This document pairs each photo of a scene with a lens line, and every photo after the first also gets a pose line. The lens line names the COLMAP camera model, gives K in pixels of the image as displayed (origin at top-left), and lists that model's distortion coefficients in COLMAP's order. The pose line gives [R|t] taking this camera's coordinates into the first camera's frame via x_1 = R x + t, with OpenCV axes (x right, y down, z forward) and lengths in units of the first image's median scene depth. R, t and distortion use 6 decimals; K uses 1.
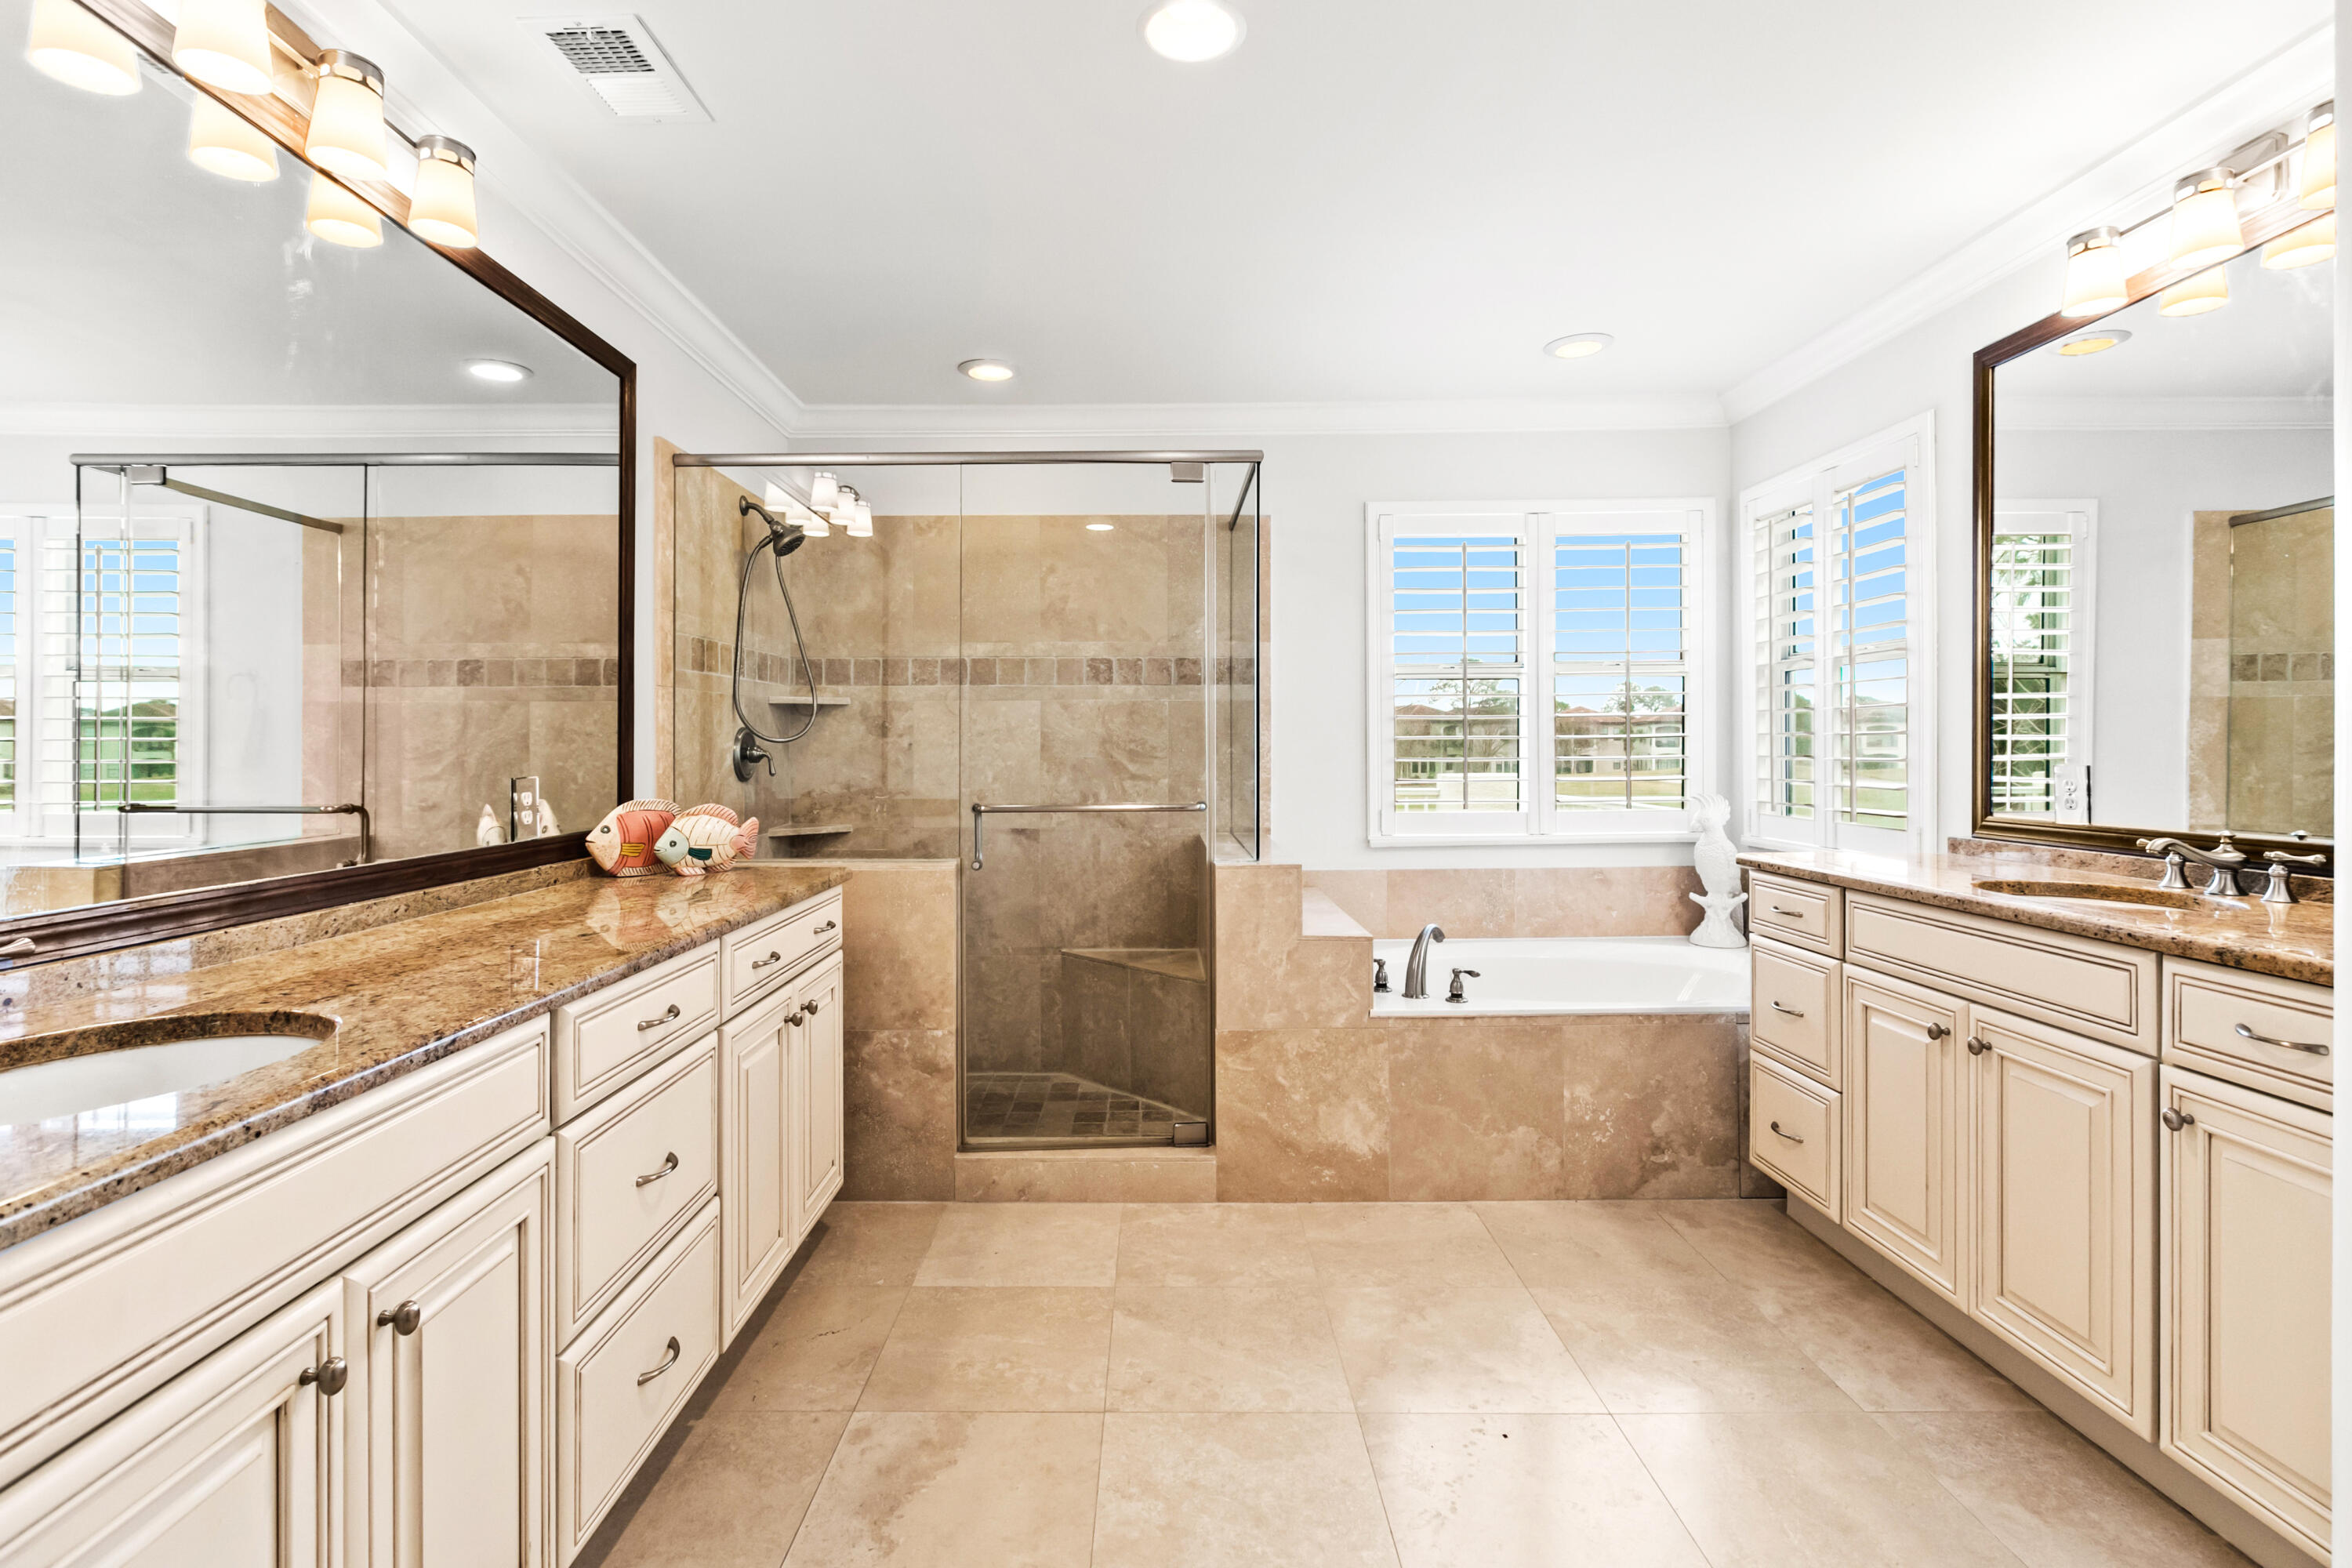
lens RADIAL K [[1053.5, 0, 1161.4], [0, 1053.5, 719.4], [0, 0, 1]] dist [0.001826, -0.000170]
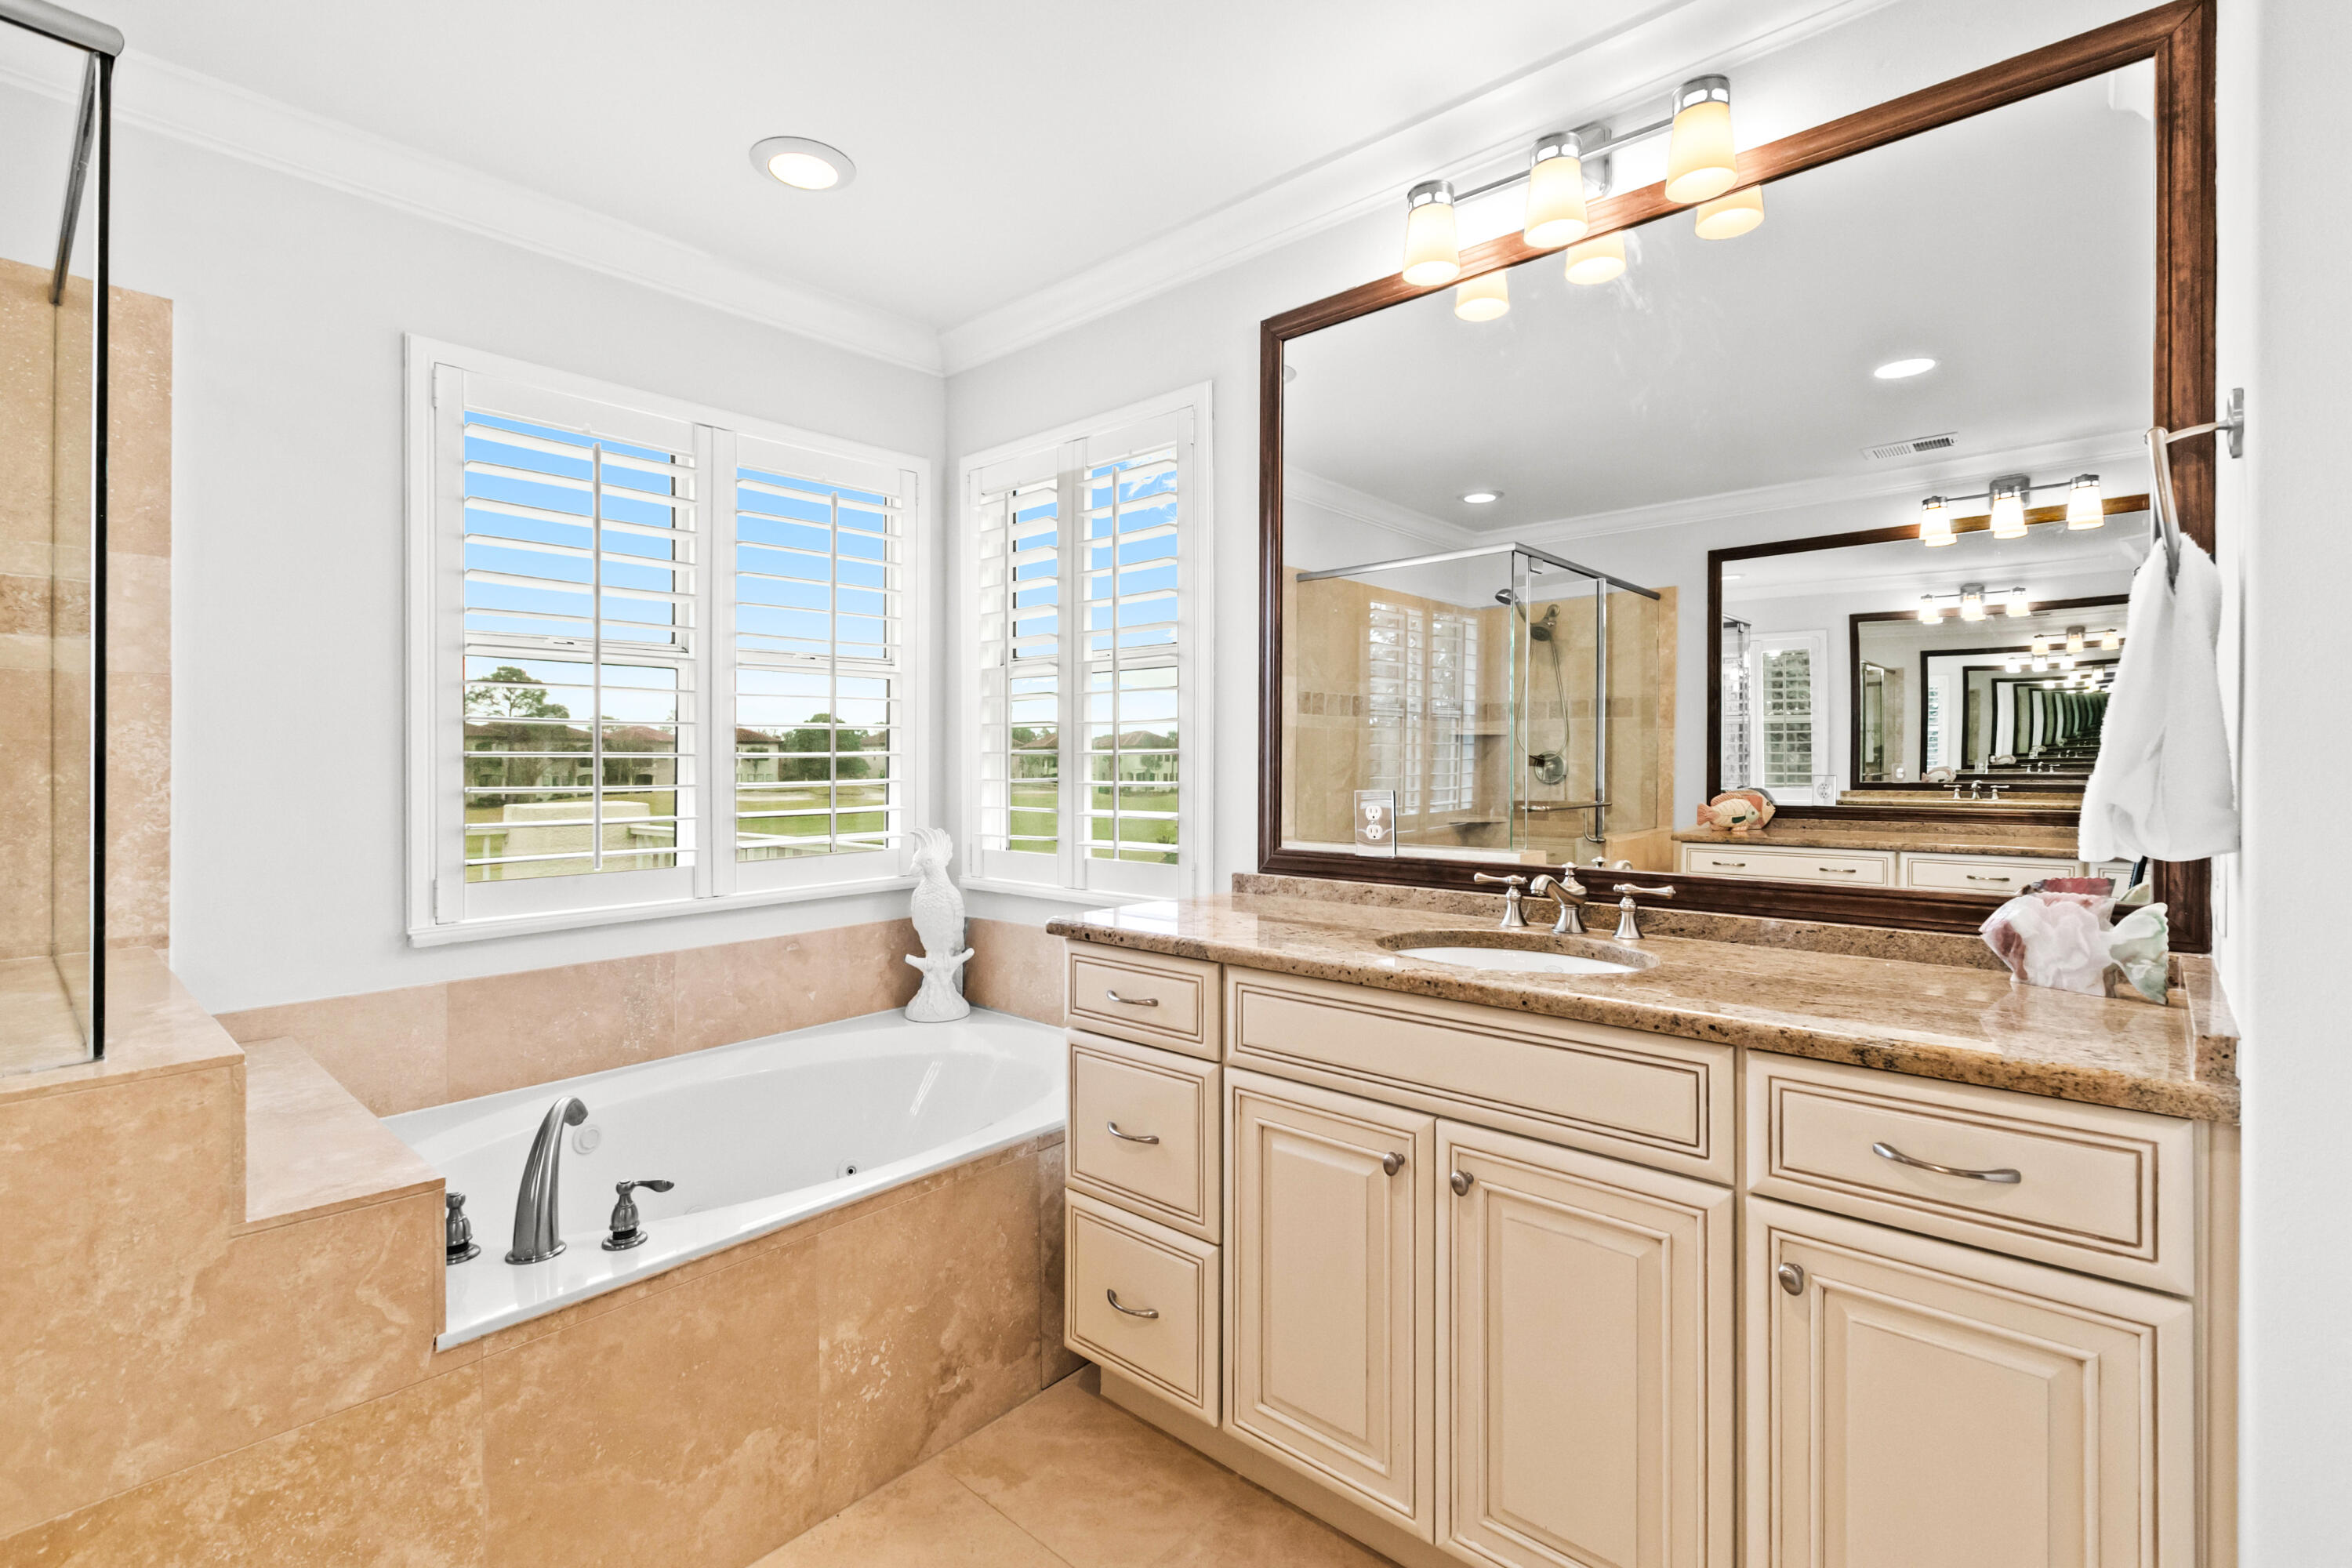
lens RADIAL K [[1053.5, 0, 1176.7], [0, 1053.5, 767.3], [0, 0, 1]] dist [0.001826, -0.000170]
pose [[0.662241, 0.000044, 0.749291, 0.065647], [-0.020778, 0.999617, 0.018306, 0.009015], [-0.749003, -0.027692, 0.661988, 0.457347]]
